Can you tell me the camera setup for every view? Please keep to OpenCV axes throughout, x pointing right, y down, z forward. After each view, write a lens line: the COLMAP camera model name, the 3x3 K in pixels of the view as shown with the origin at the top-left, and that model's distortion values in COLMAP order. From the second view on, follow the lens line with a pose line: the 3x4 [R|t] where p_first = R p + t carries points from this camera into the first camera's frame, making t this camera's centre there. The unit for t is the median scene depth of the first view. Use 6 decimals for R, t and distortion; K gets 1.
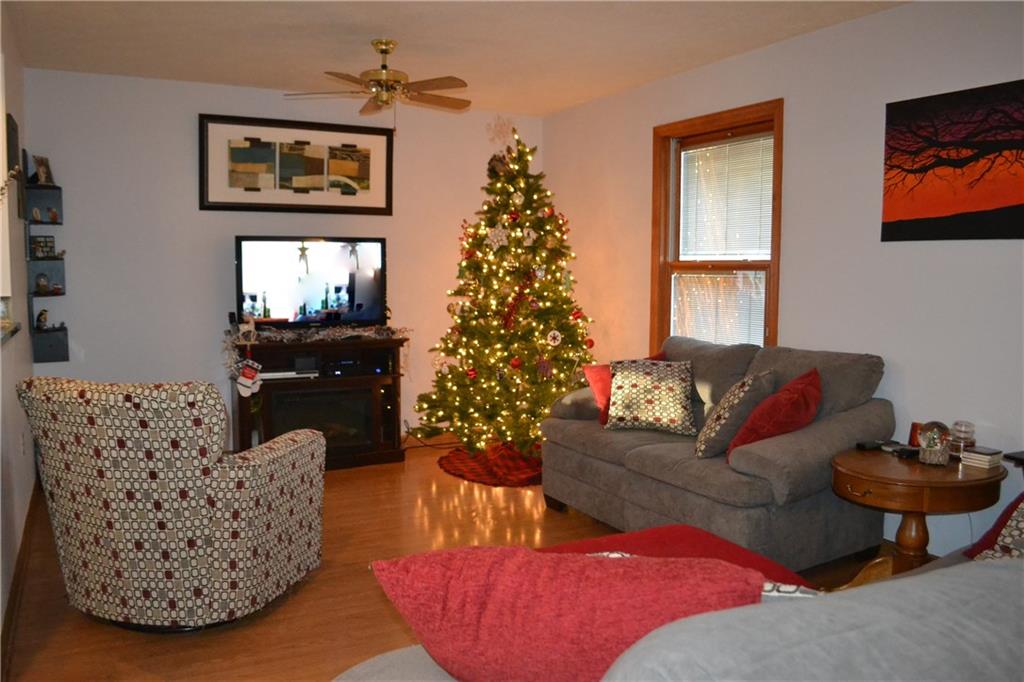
lens RADIAL K [[815.8, 0, 511.8], [0, 815.8, 342.3], [0, 0, 1]] dist [-0.076168, -0.010338]
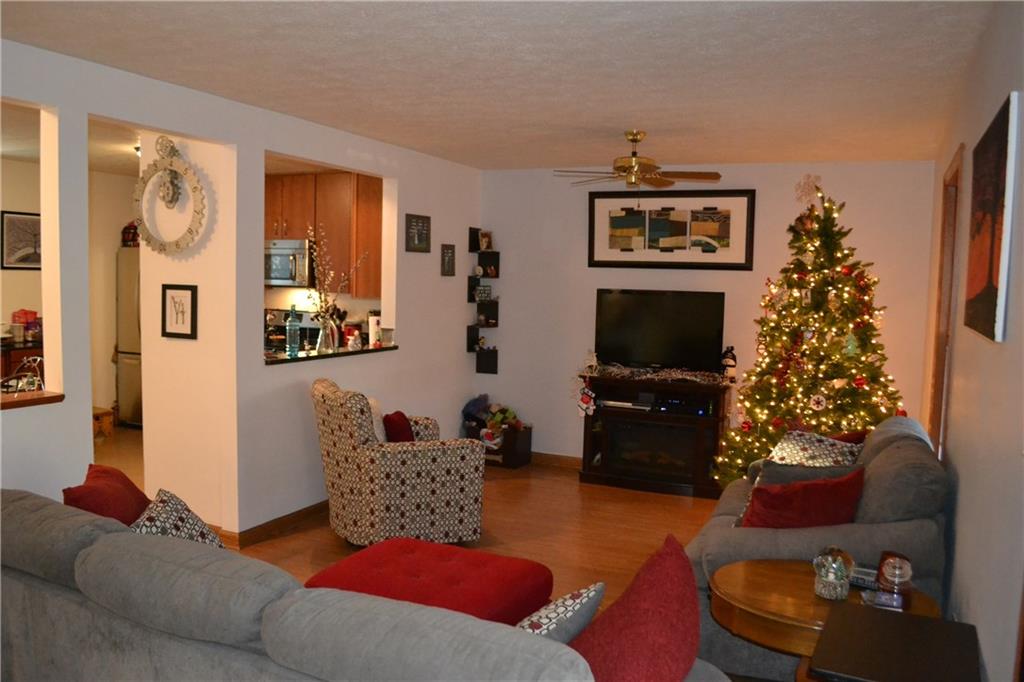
lens RADIAL K [[815.8, 0, 505.7], [0, 815.8, 340.9], [0, 0, 1]] dist [-0.076168, -0.010338]
pose [[0.611437, 0.071148, -0.788088, 0.545353], [-0.095721, 0.995286, 0.015589, -0.054801], [0.785482, 0.065904, 0.615365, 0.110697]]
